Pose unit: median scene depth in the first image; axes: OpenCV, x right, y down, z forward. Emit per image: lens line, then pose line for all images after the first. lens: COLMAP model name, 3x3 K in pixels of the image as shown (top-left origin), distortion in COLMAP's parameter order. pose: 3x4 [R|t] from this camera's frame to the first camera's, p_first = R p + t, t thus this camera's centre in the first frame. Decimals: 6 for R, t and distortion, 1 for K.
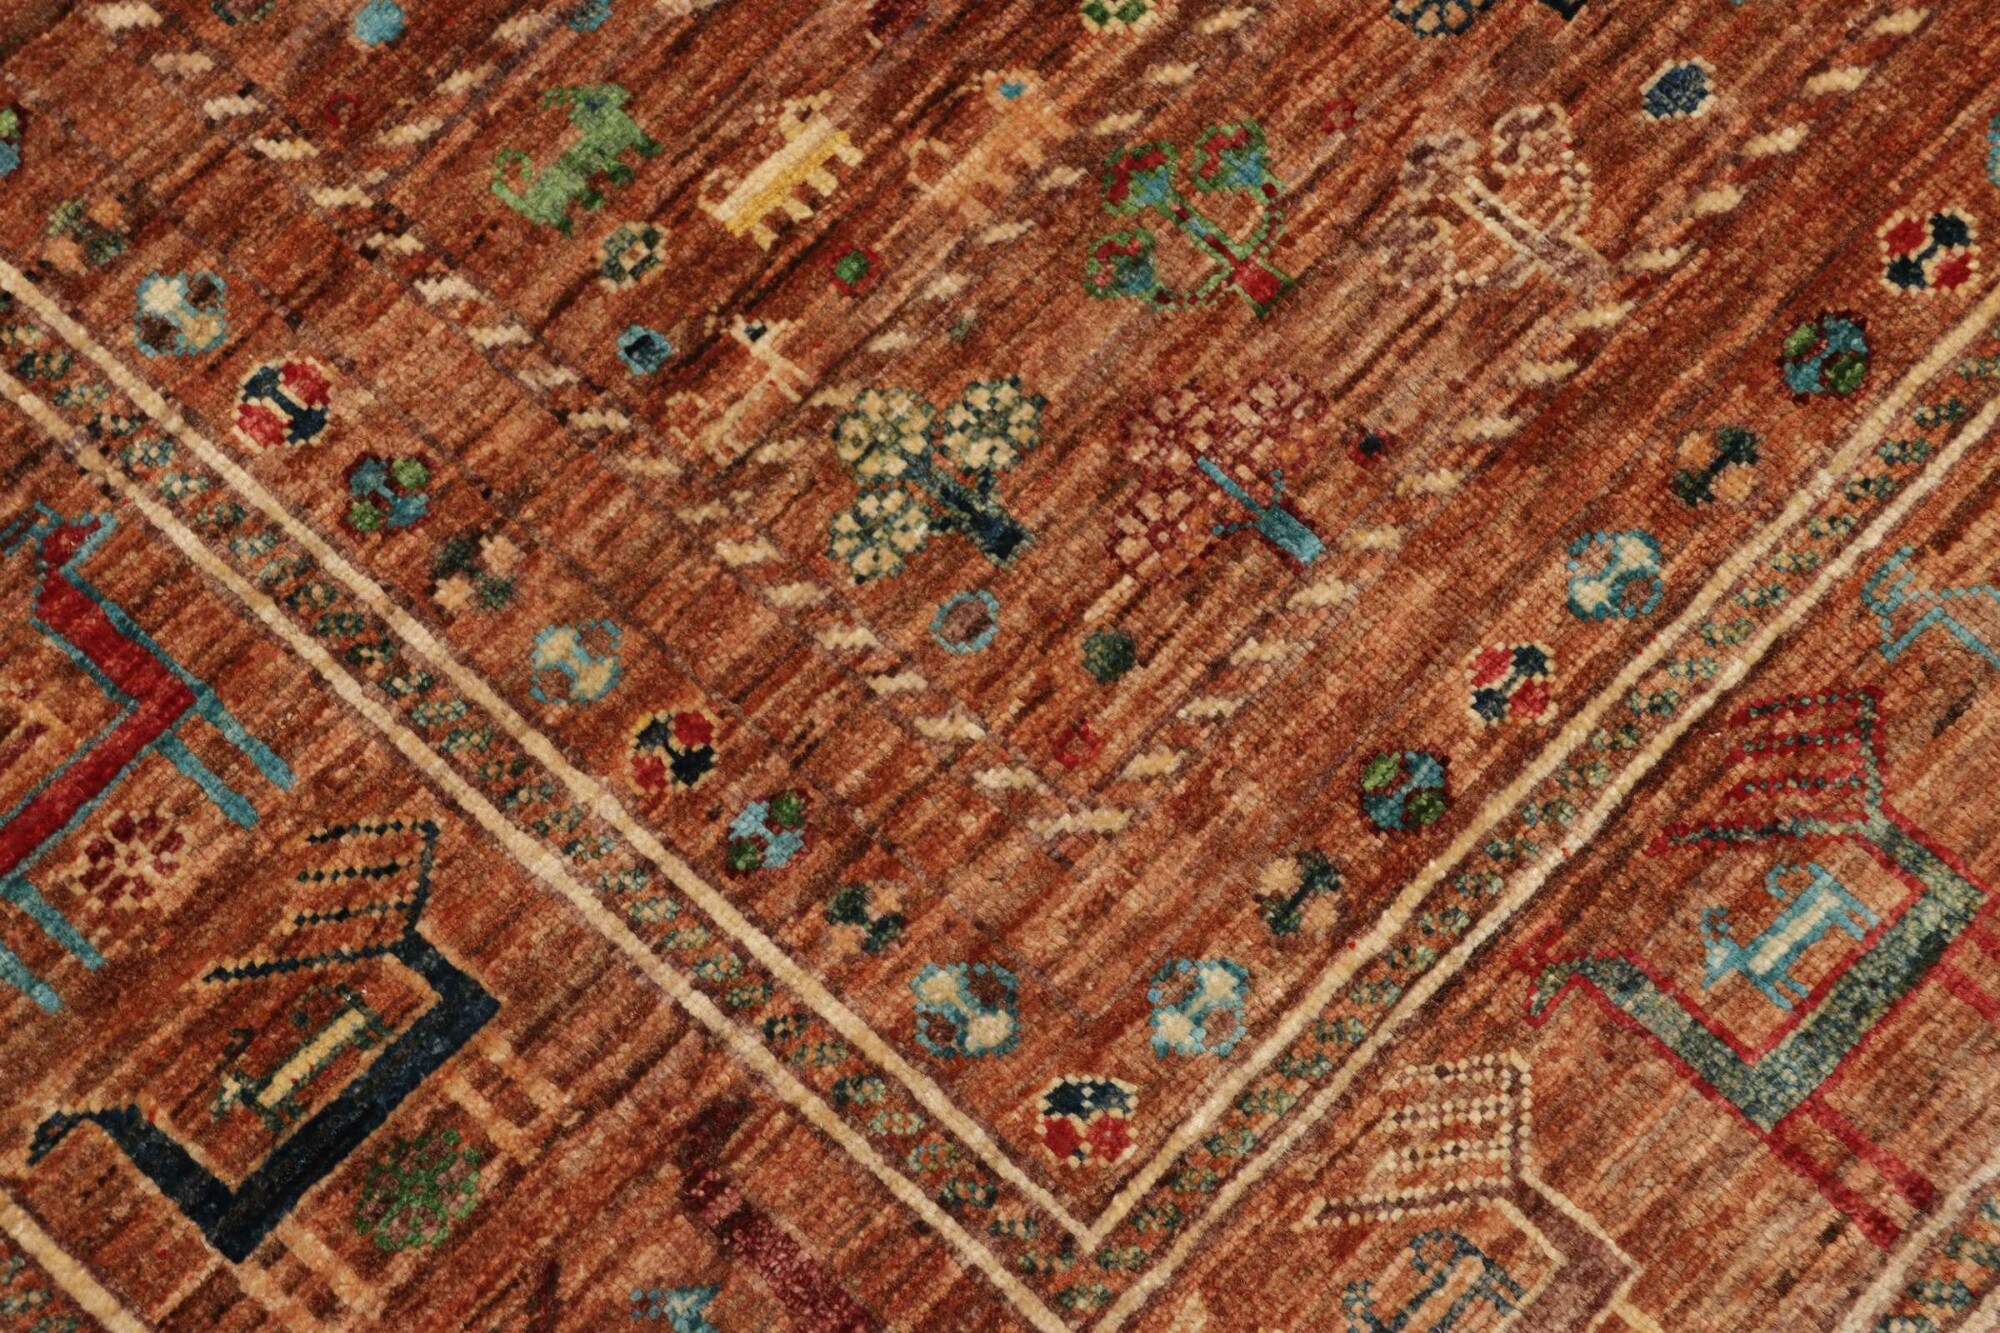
lens RADIAL K [[4115.7, 0, 1015.0], [0, 4115.7, 691.9], [0, 0, 1]] dist [0.307831, 1.510155]
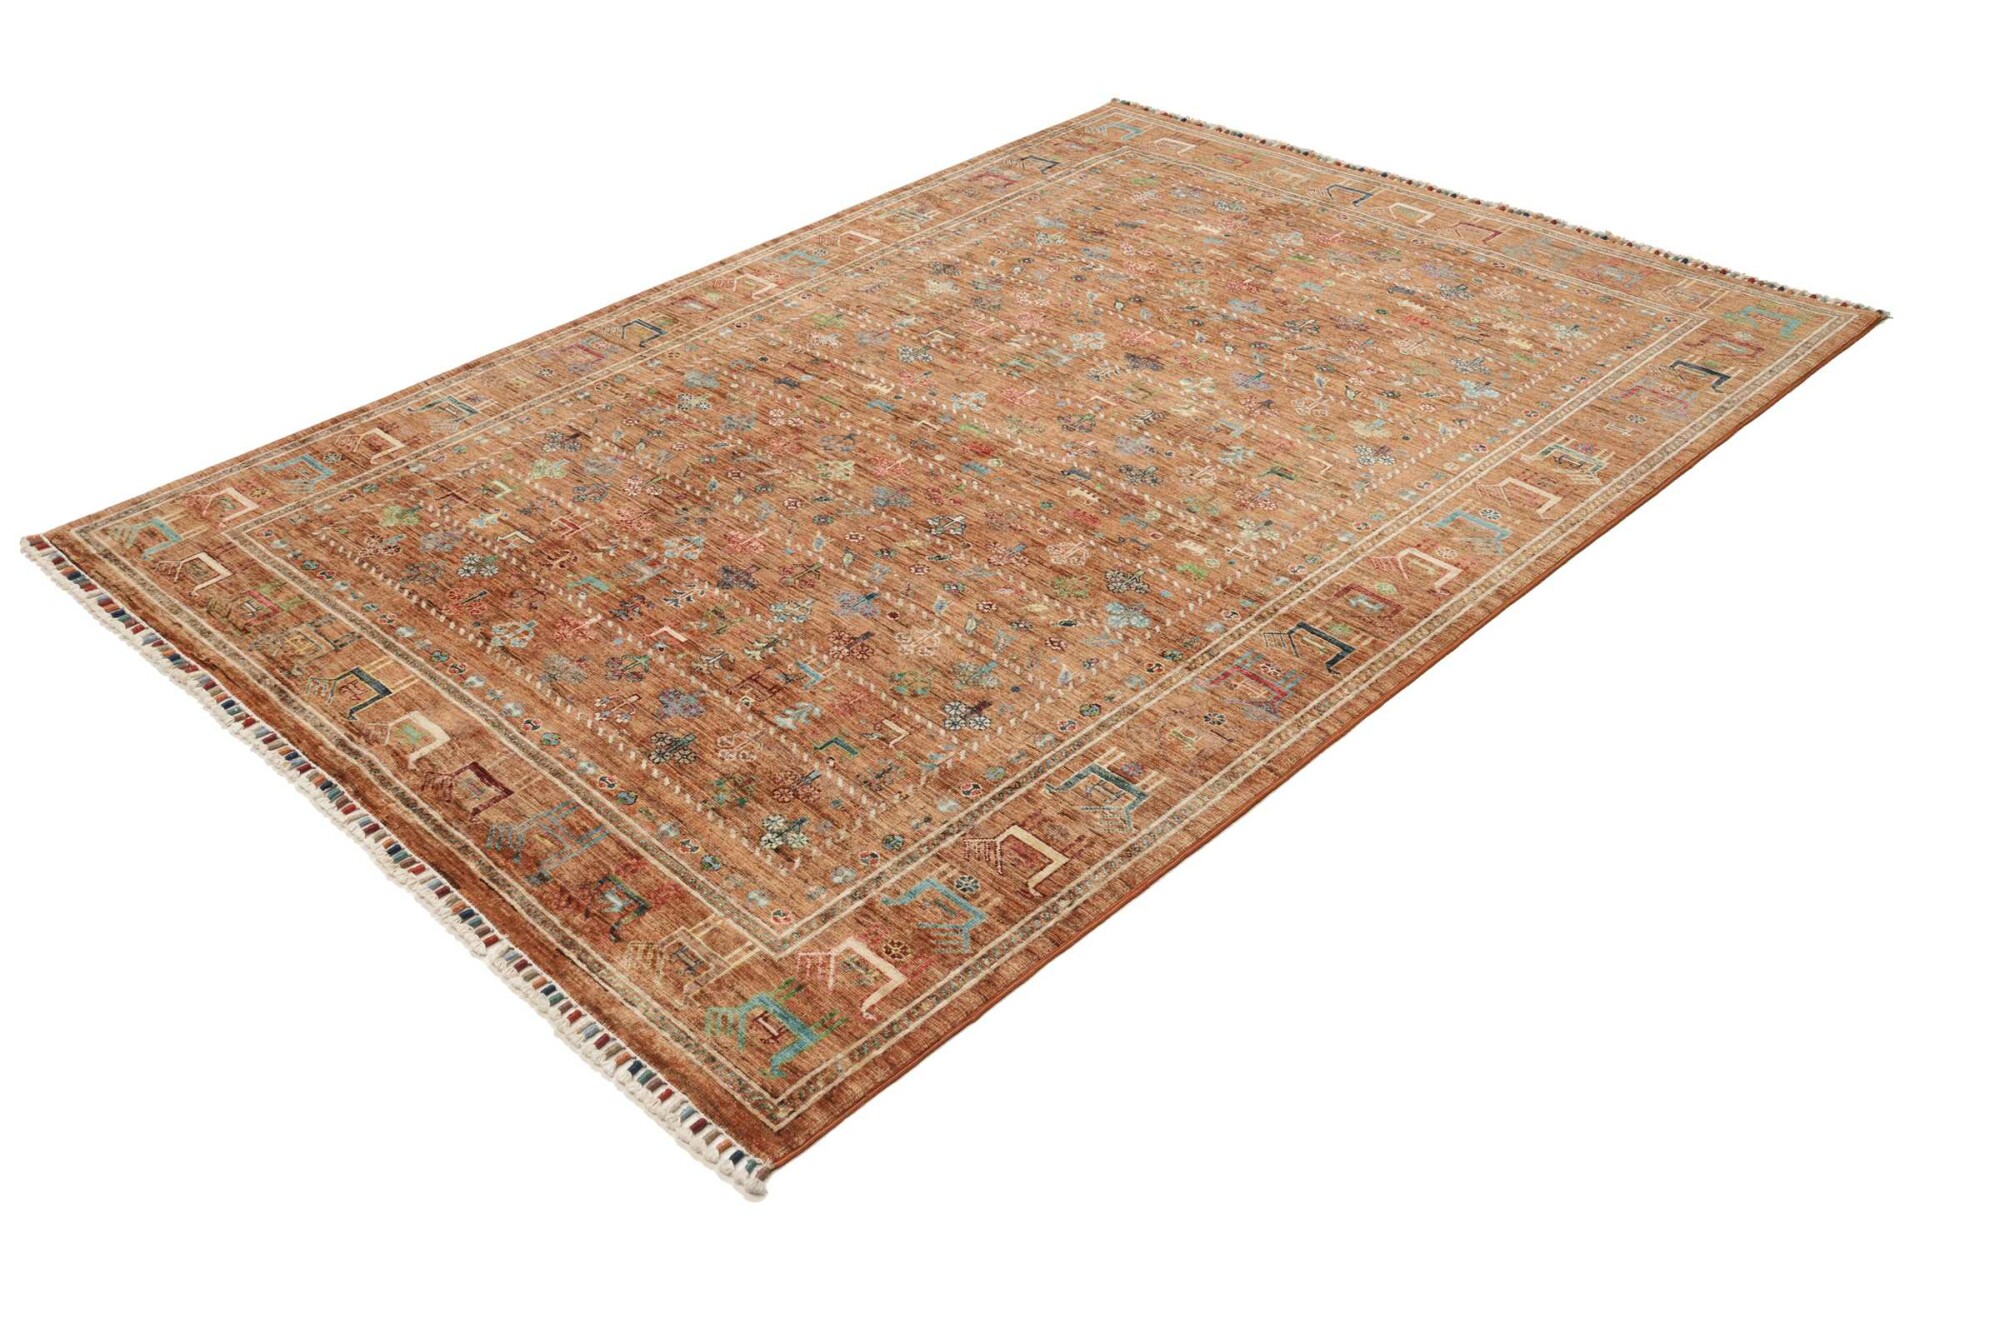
lens RADIAL K [[1907.4, 0, 1000.0], [0, 1907.4, 666.5], [0, 0, 1]] dist [-0.063222, 0.002781]
pose [[0.024303, -0.564702, 0.824937, -2.601029], [0.974233, 0.198463, 0.107154, -1.063320], [-0.224230, 0.801076, 0.554975, 0.059378]]
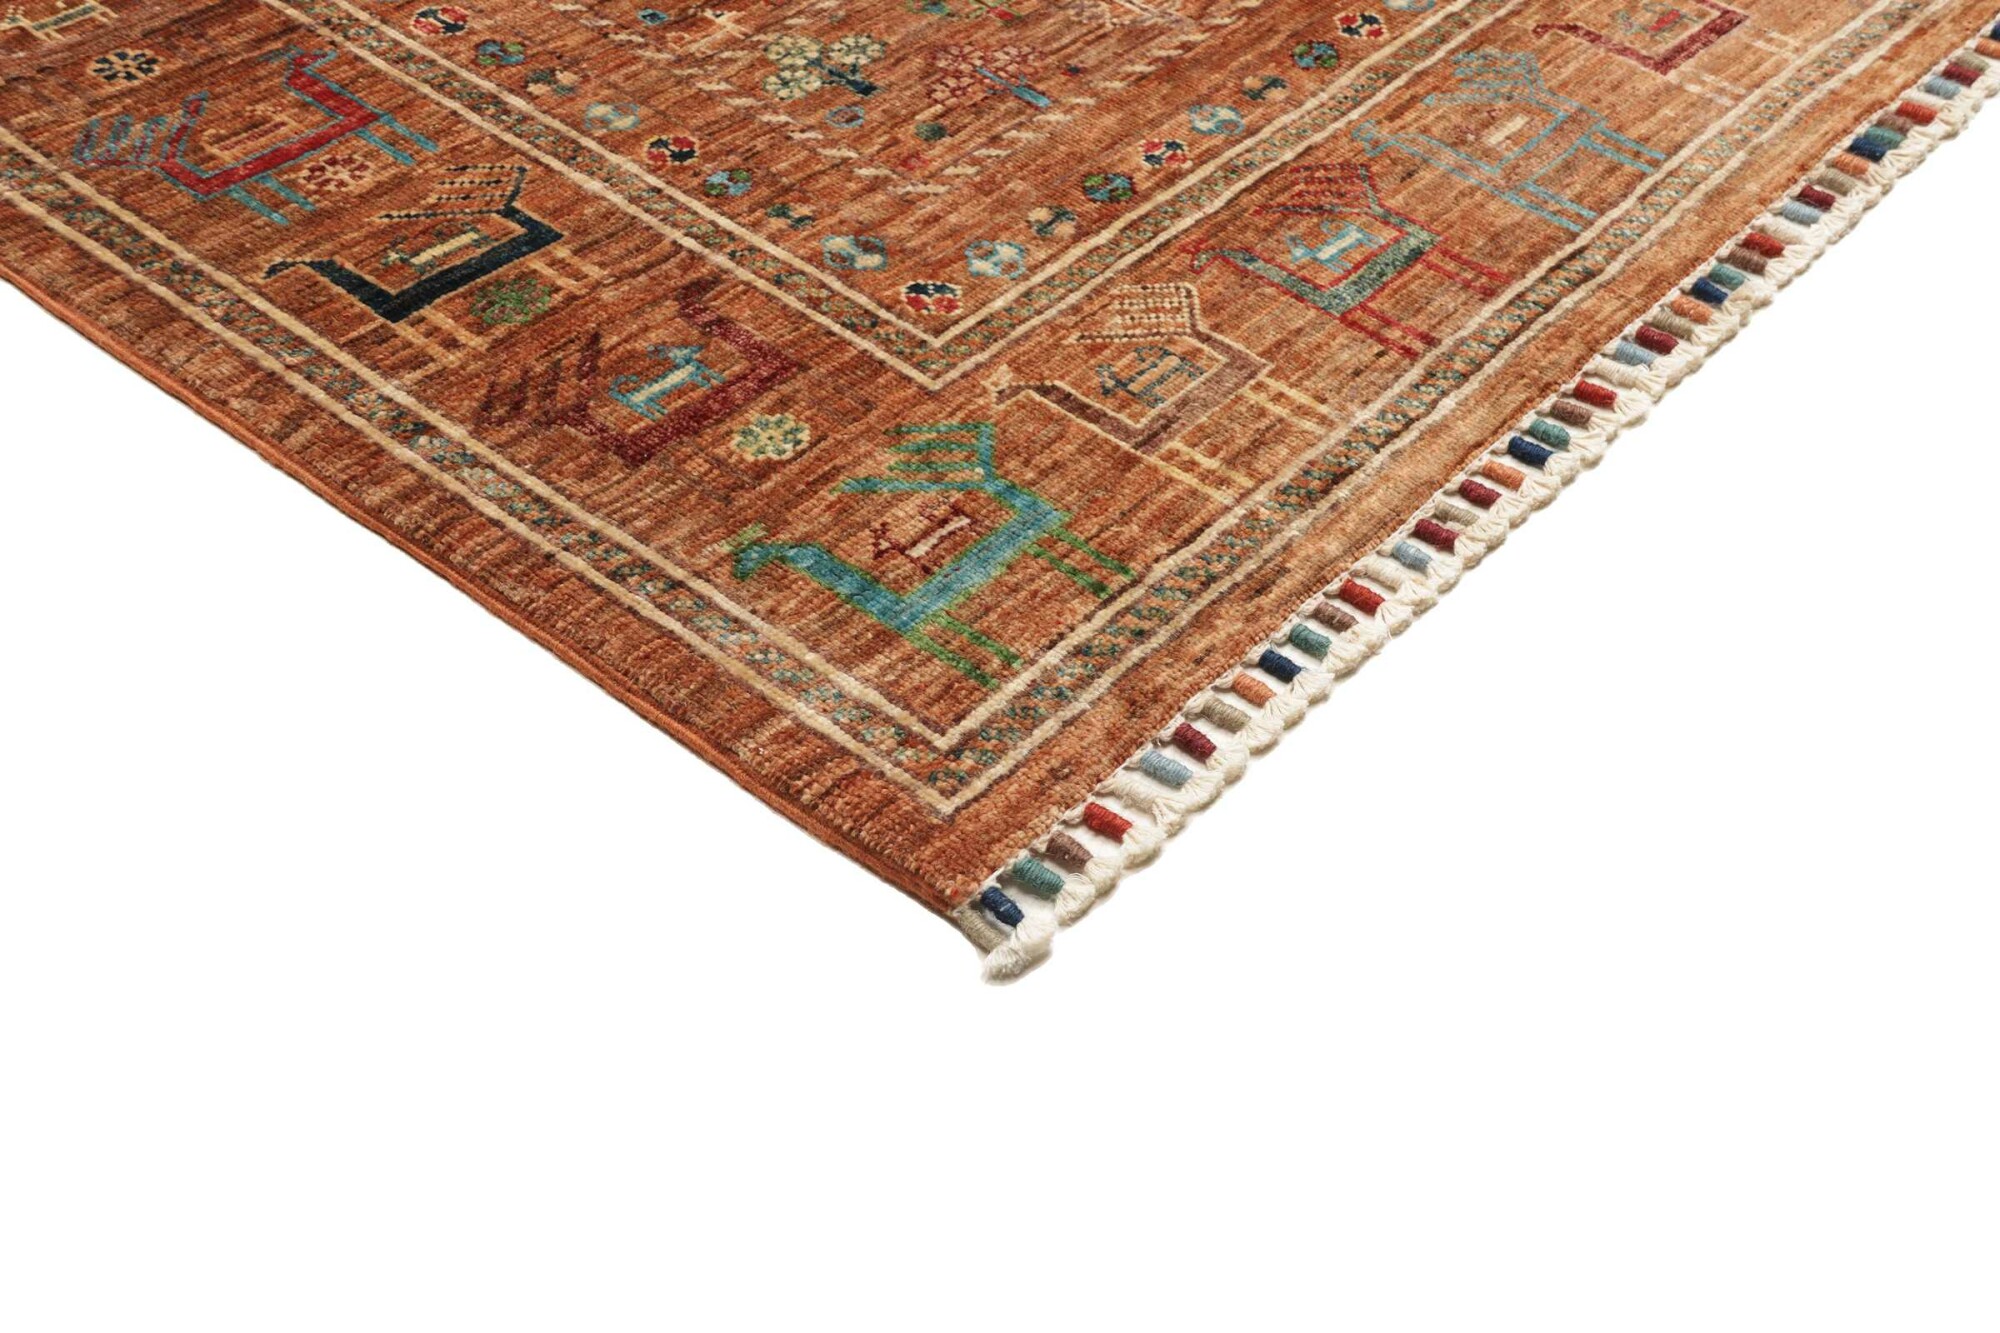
lens RADIAL K [[2461.5, 0, 1000.0], [0, 2461.5, 666.5], [0, 0, 1]] dist [-0.009982, 0.504424]
pose [[0.990750, 0.027819, 0.132814, -0.077677], [0.042344, 0.866506, -0.497368, 0.689612], [-0.128920, 0.498391, 0.857313, 0.239345]]
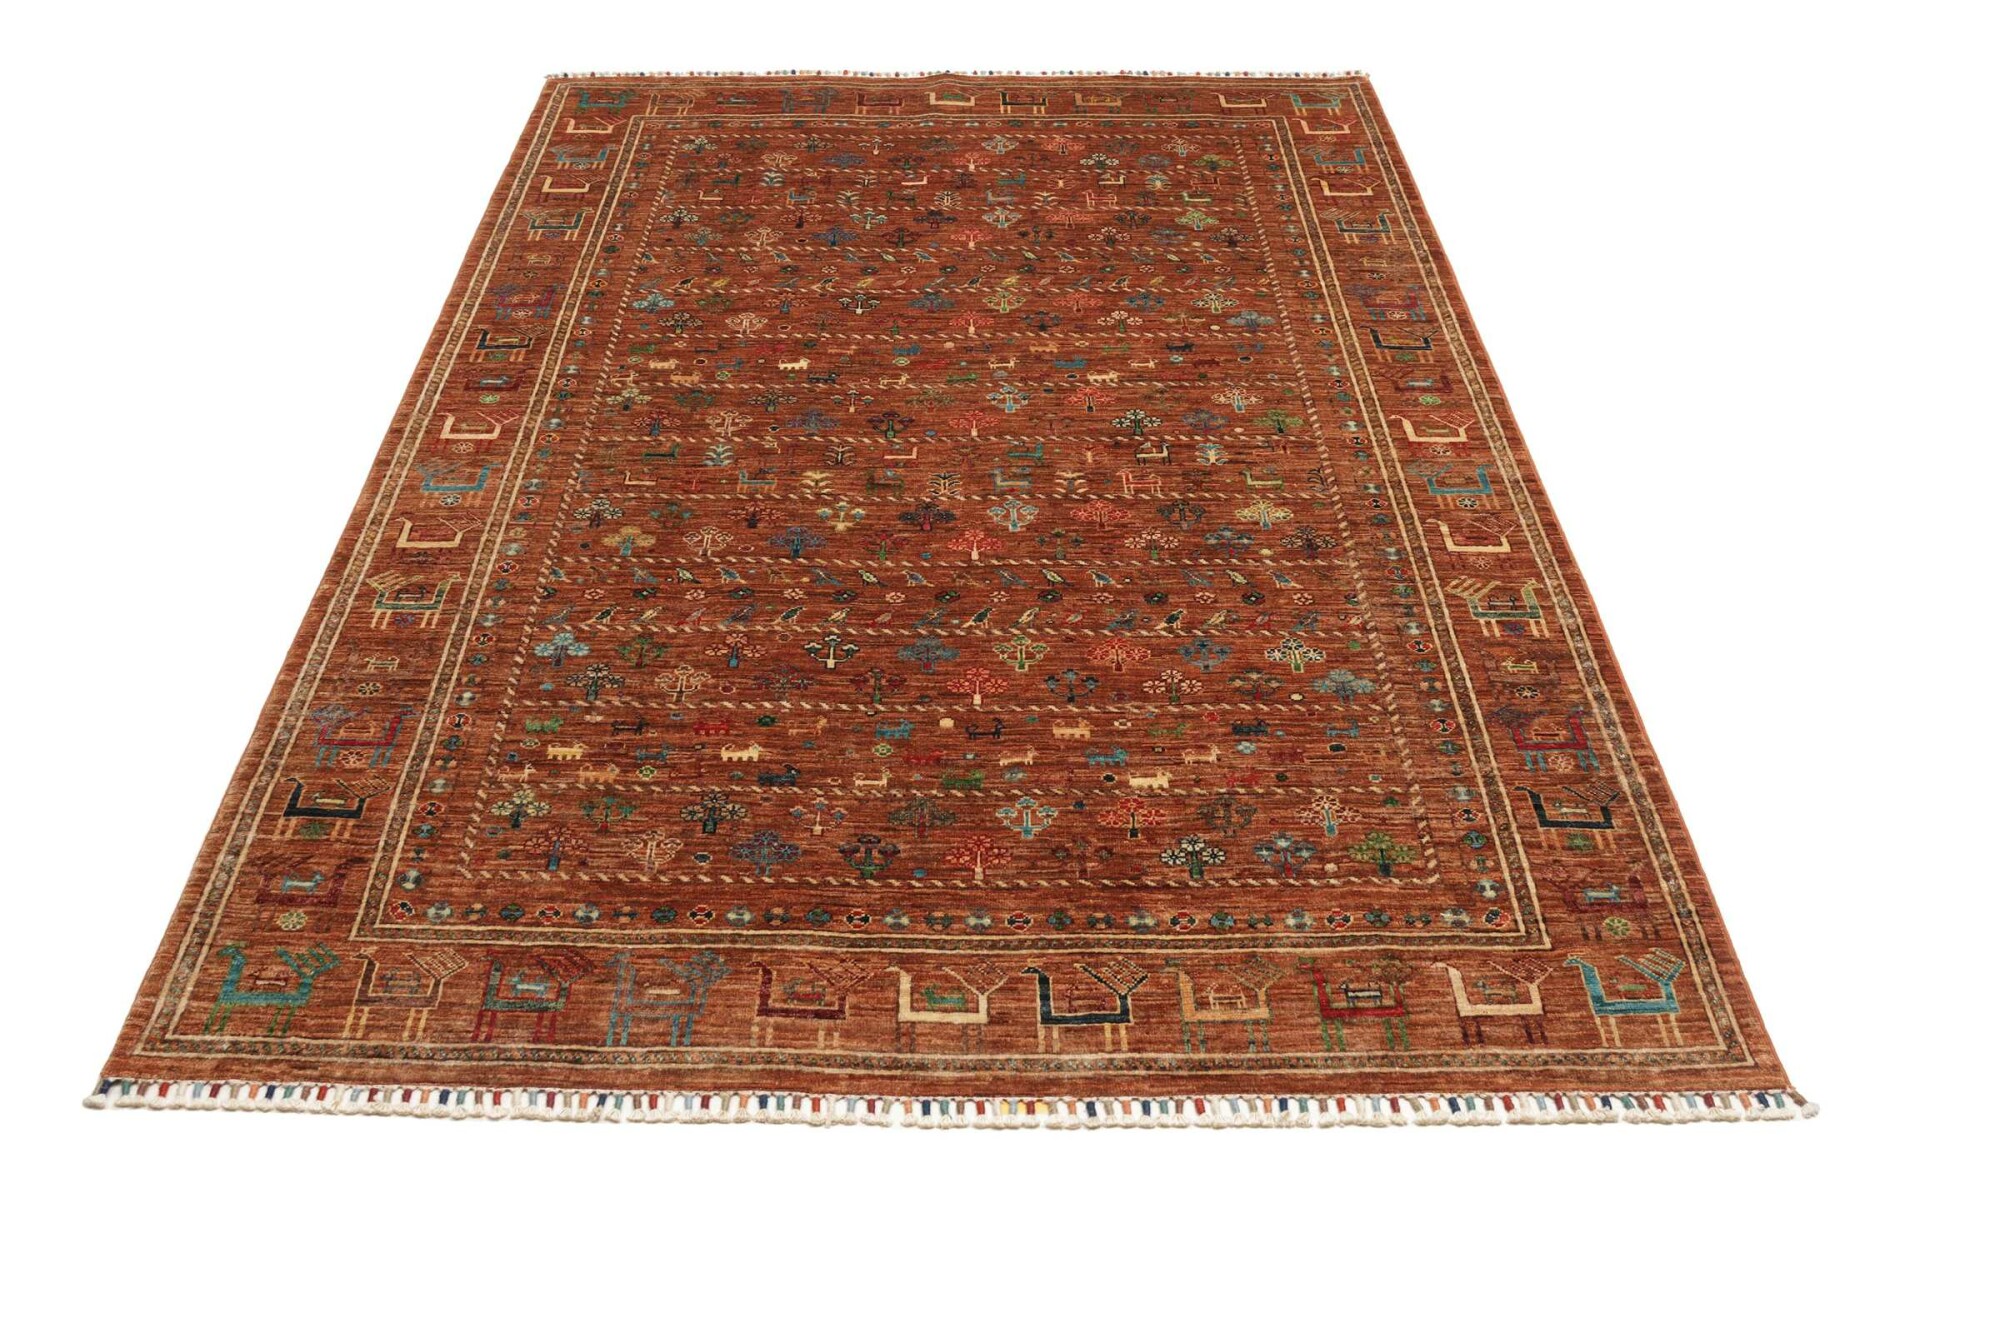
lens RADIAL K [[1722.0, 0, 1000.0], [0, 1722.0, 666.5], [0, 0, 1]] dist [-0.156793, 0.183677]
pose [[0.681022, 0.500260, -0.534742, 1.182005], [-0.706961, 0.639483, -0.302105, 0.033675], [0.190828, 0.583782, 0.789166, -0.358582]]
